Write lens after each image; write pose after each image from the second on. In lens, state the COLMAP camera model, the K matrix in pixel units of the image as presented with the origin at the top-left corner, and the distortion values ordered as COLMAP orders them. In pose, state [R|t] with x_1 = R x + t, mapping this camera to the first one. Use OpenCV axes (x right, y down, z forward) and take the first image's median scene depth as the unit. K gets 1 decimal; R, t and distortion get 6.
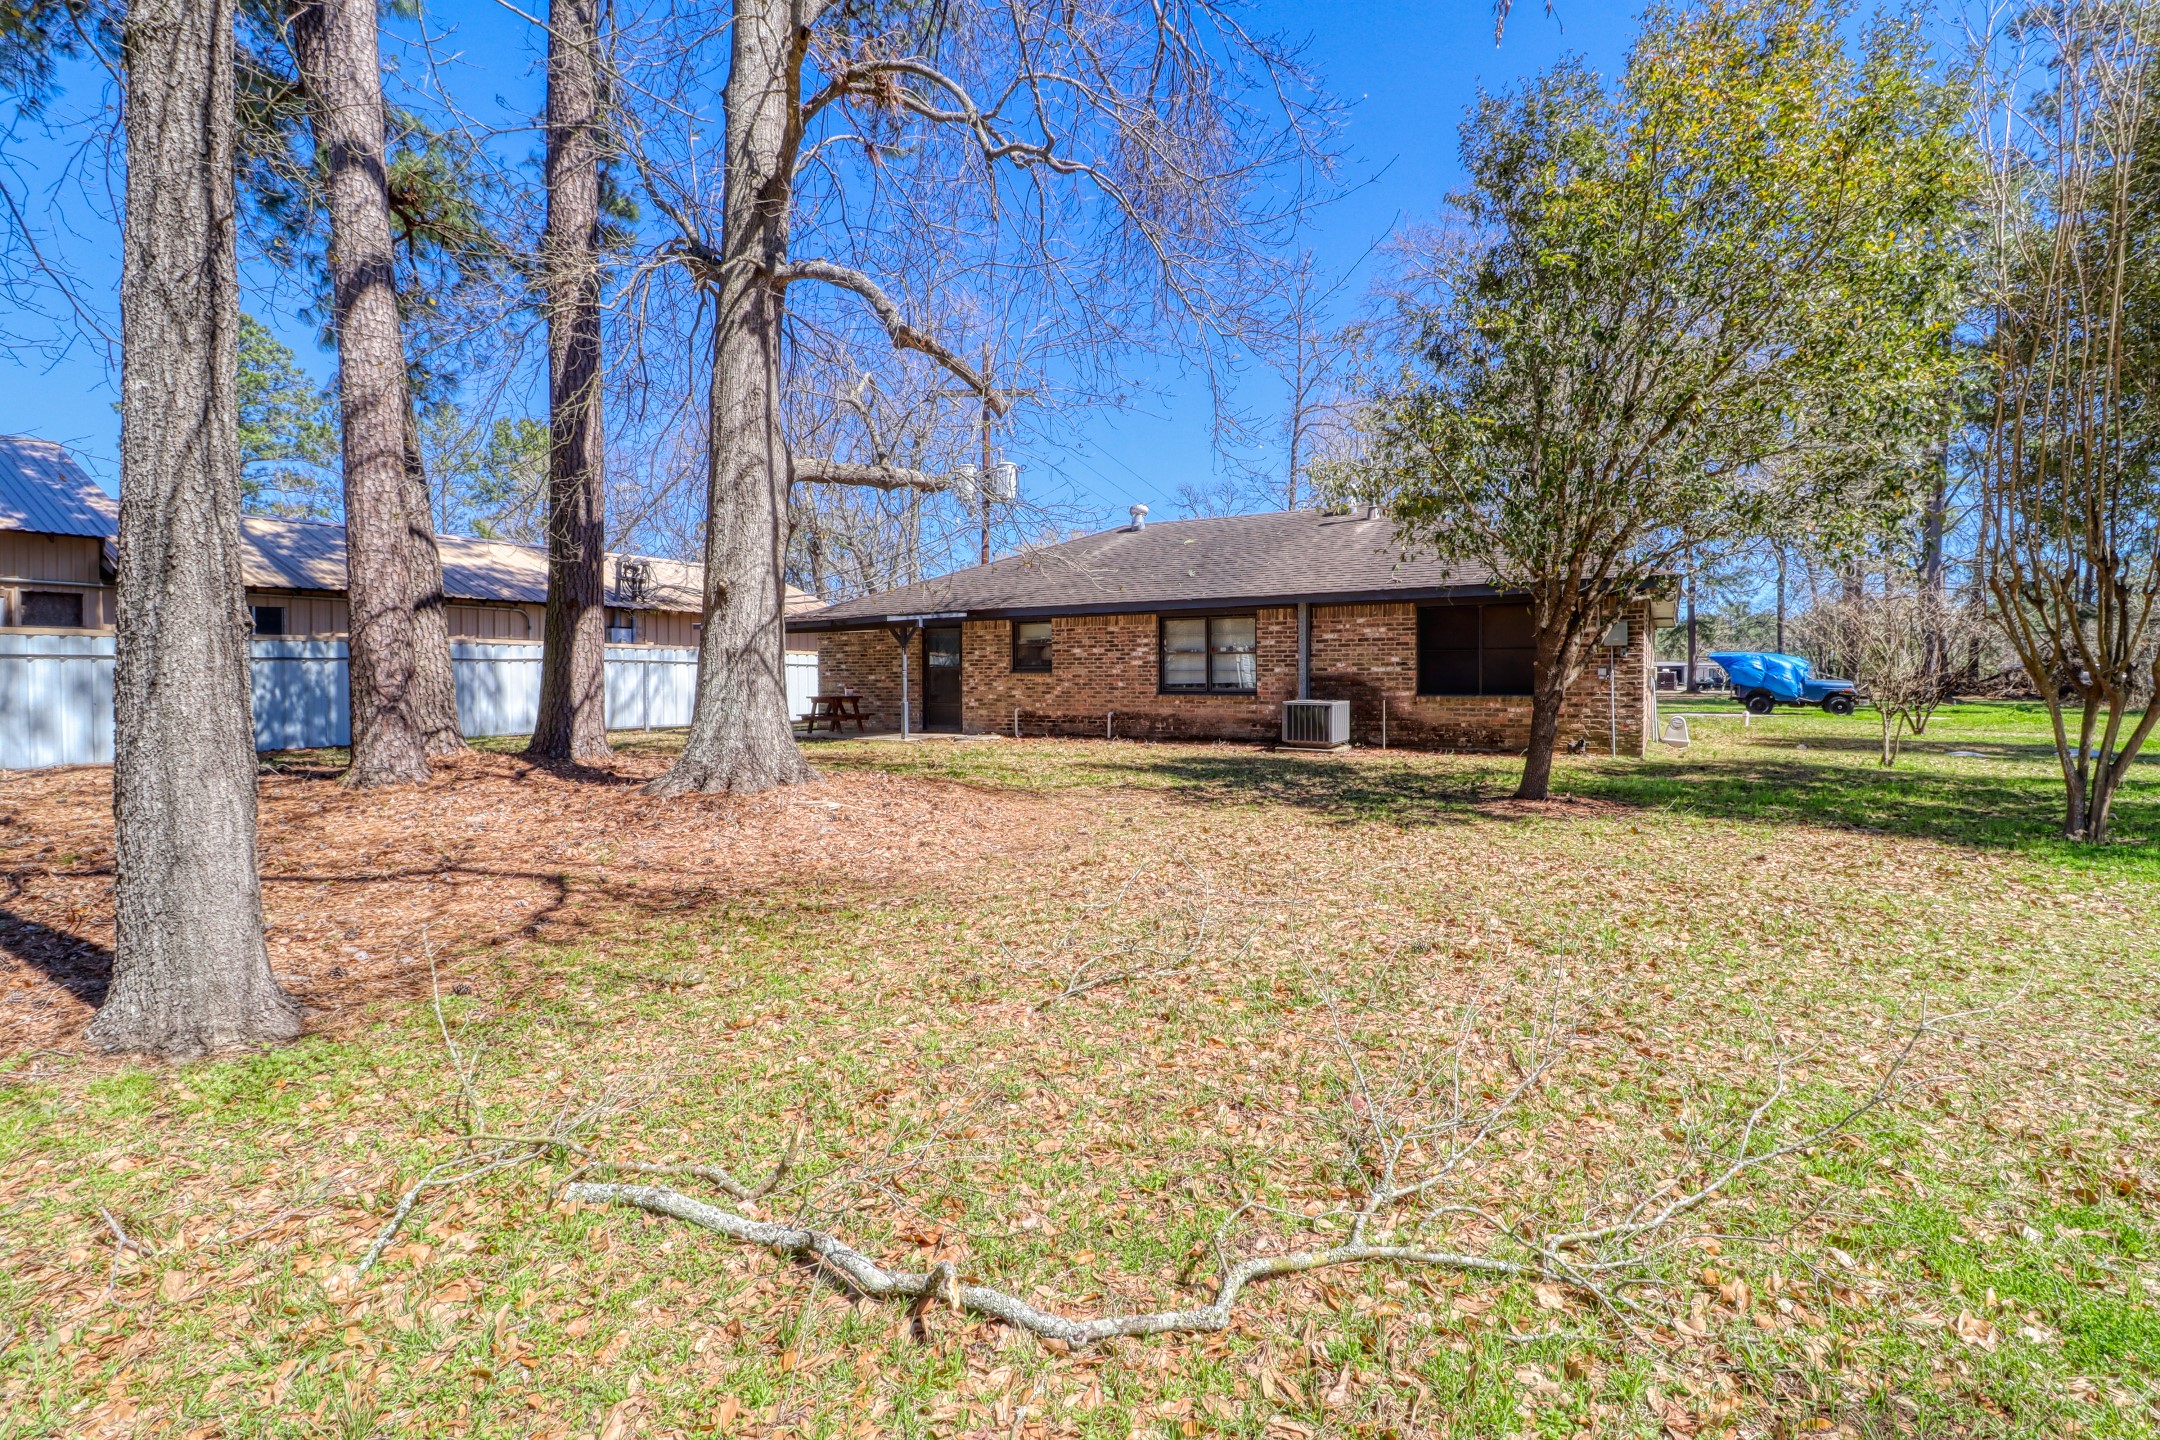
lens RADIAL K [[1009.6, 0, 1092.4], [0, 1009.6, 691.5], [0, 0, 1]] dist [0.002097, -0.013116]
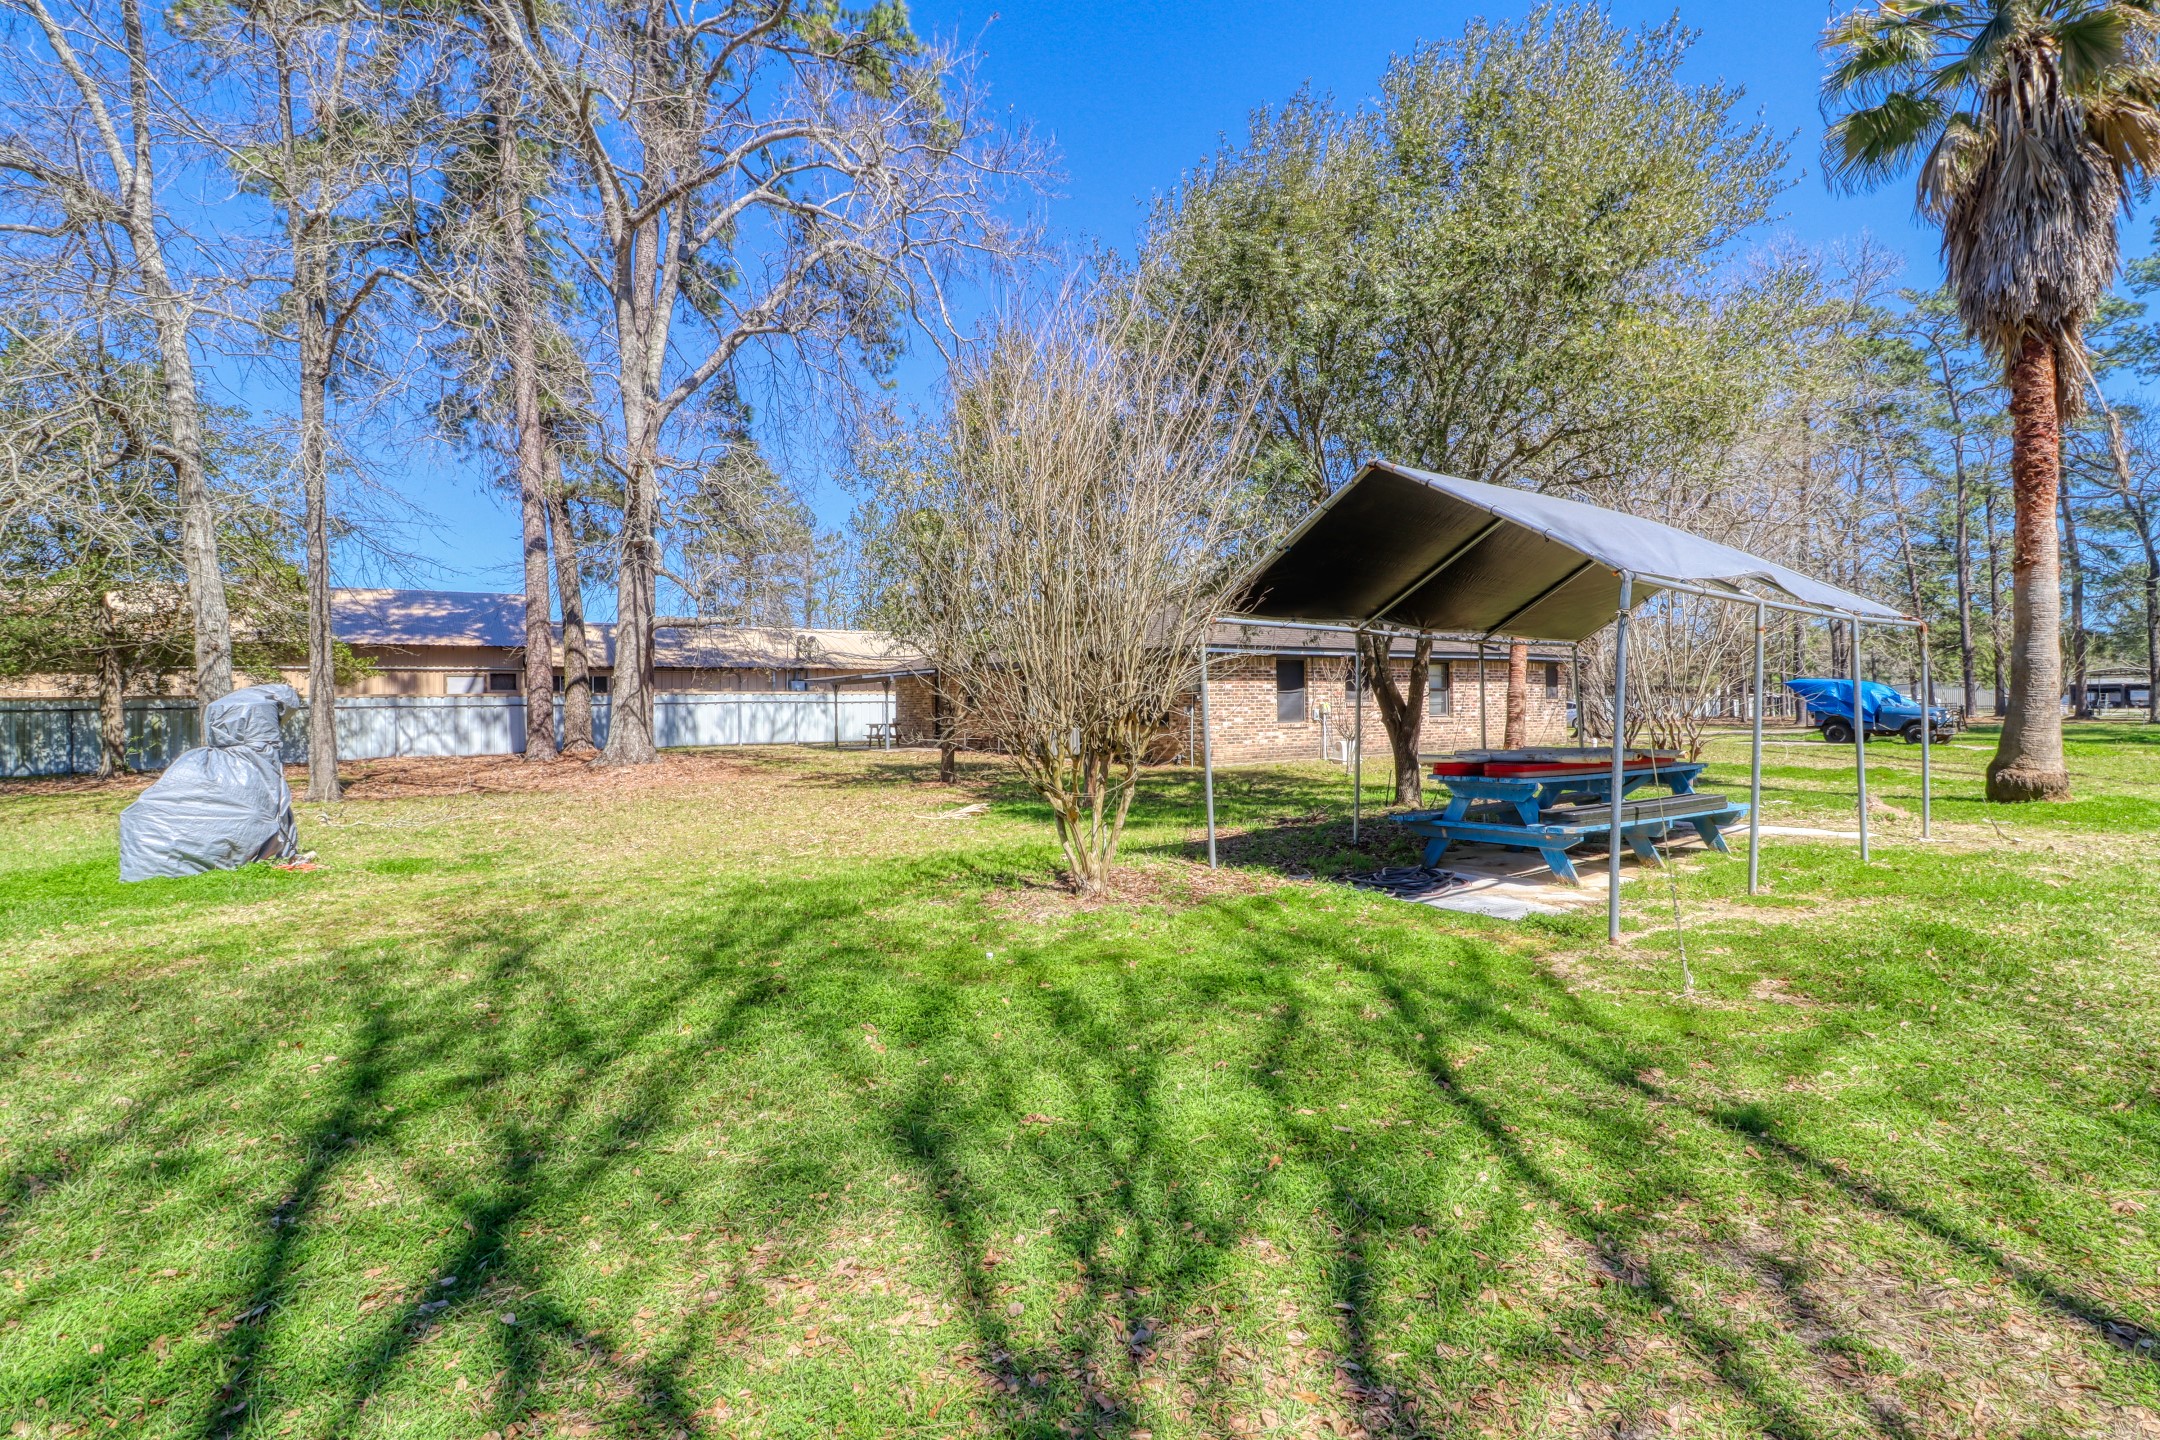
lens RADIAL K [[1009.6, 0, 1092.4], [0, 1009.6, 691.5], [0, 0, 1]] dist [0.002097, -0.013116]
pose [[0.905975, -0.012023, -0.423160, 0.851920], [0.002447, 0.999729, -0.023166, -0.008862], [0.423324, 0.019952, 0.905759, -0.339999]]
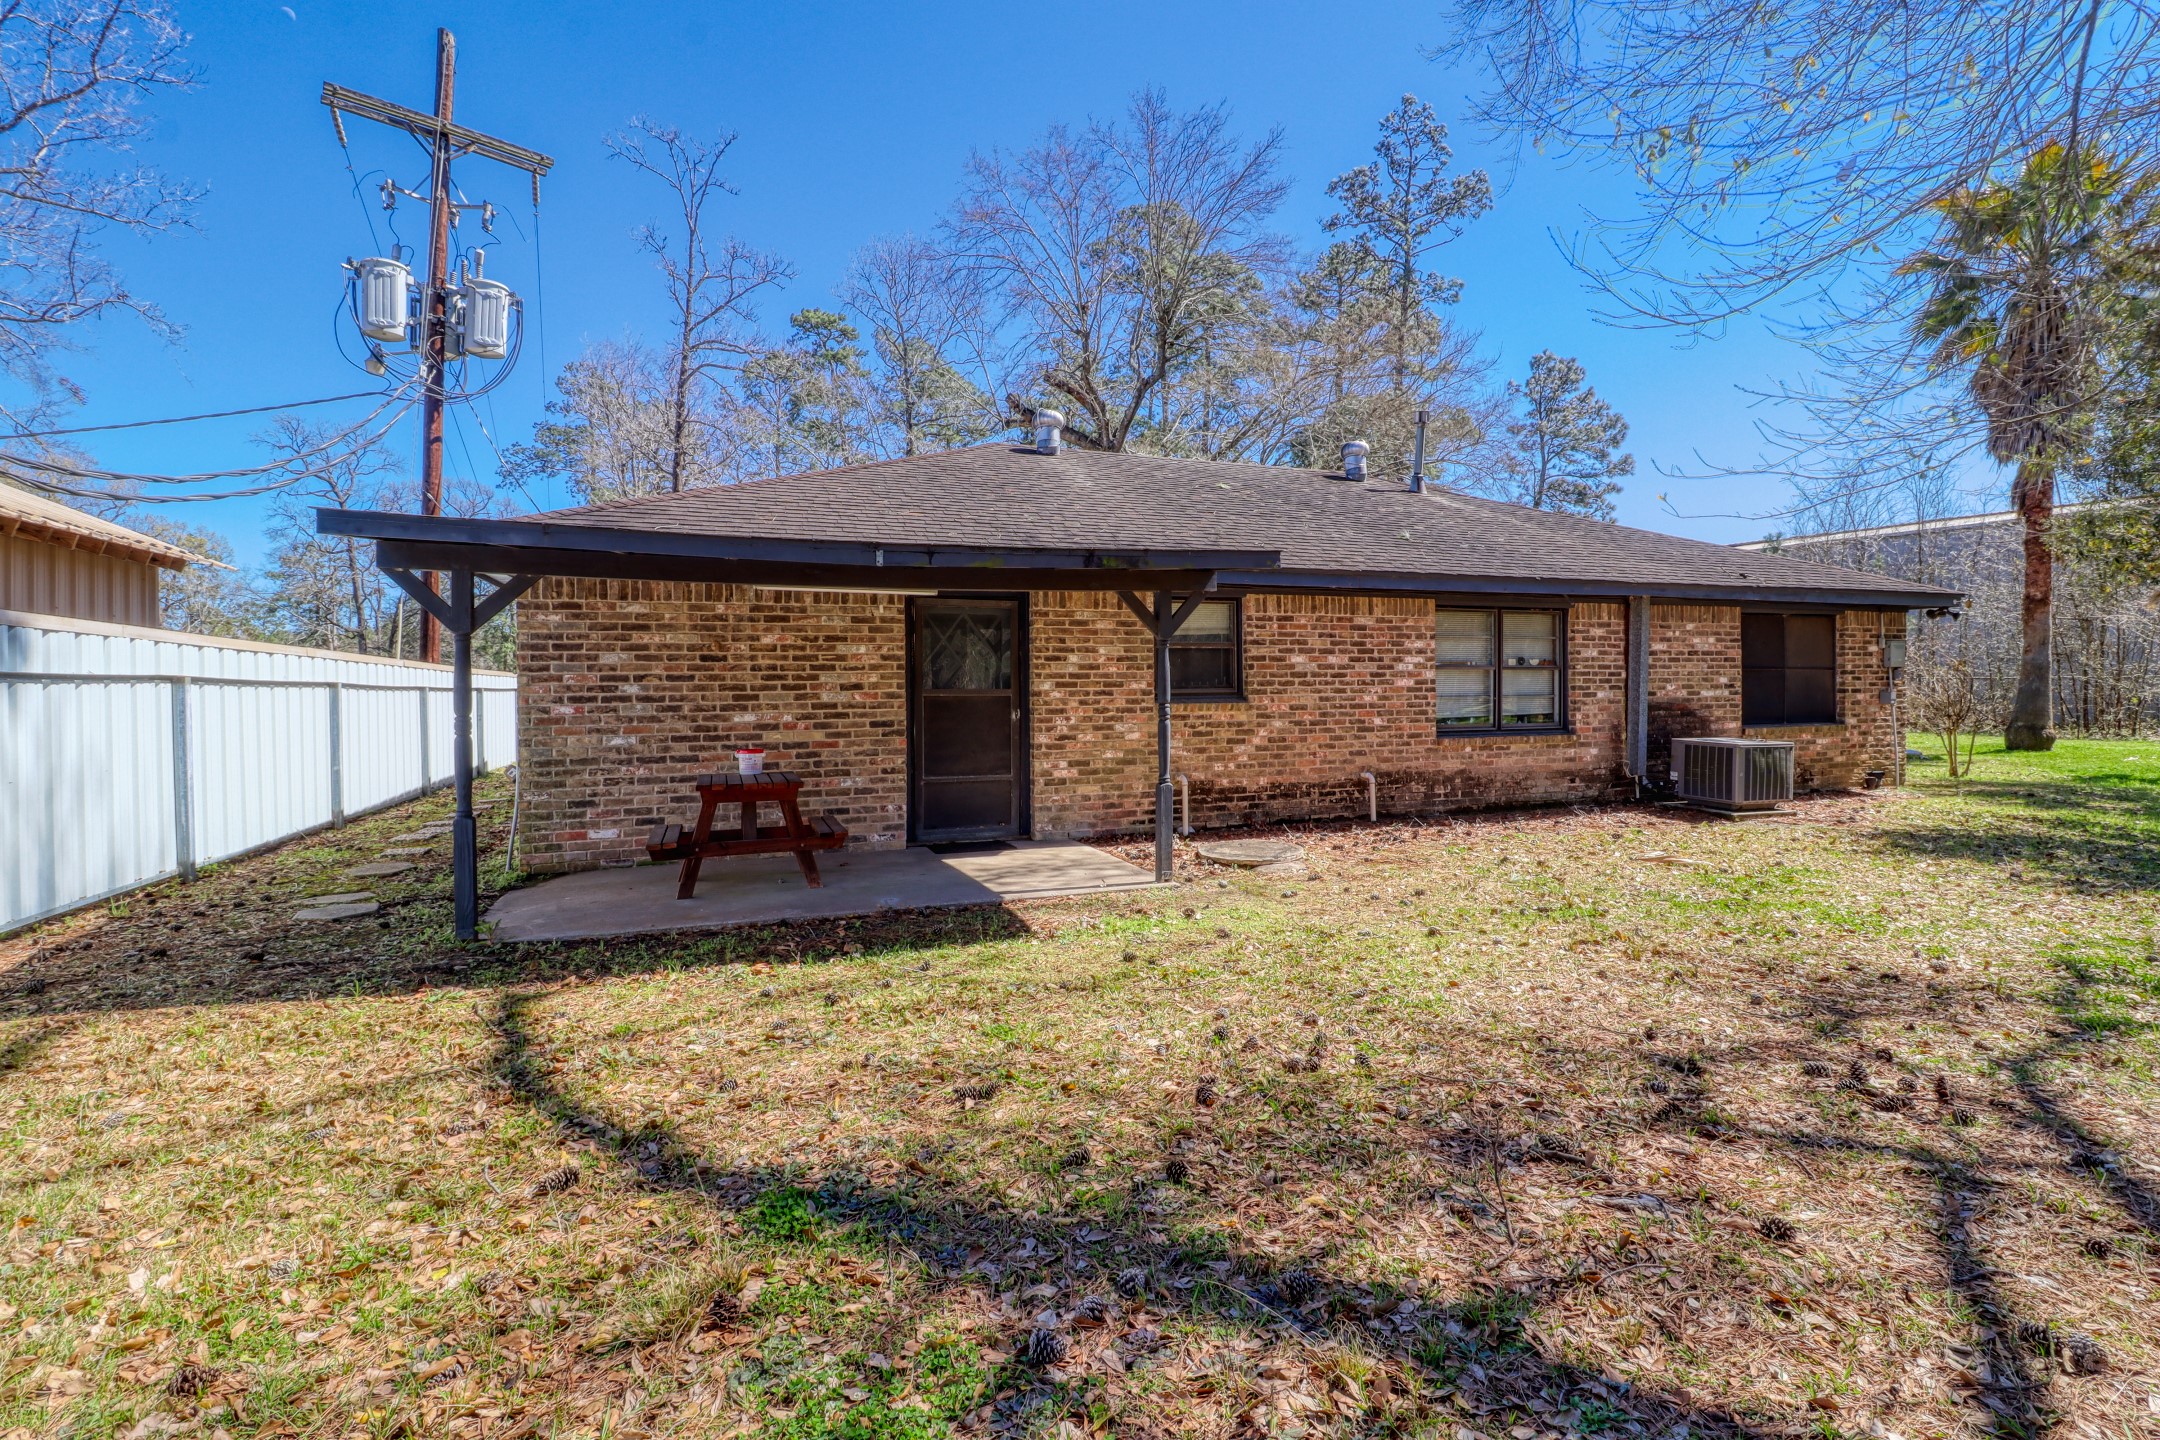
lens RADIAL K [[1009.6, 0, 1092.4], [0, 1009.6, 691.5], [0, 0, 1]] dist [0.002097, -0.013116]
pose [[0.625642, -0.005346, 0.780092, -0.542677], [0.015960, 0.999855, -0.005948, -0.024678], [-0.779947, 0.016172, 0.625636, 0.839761]]
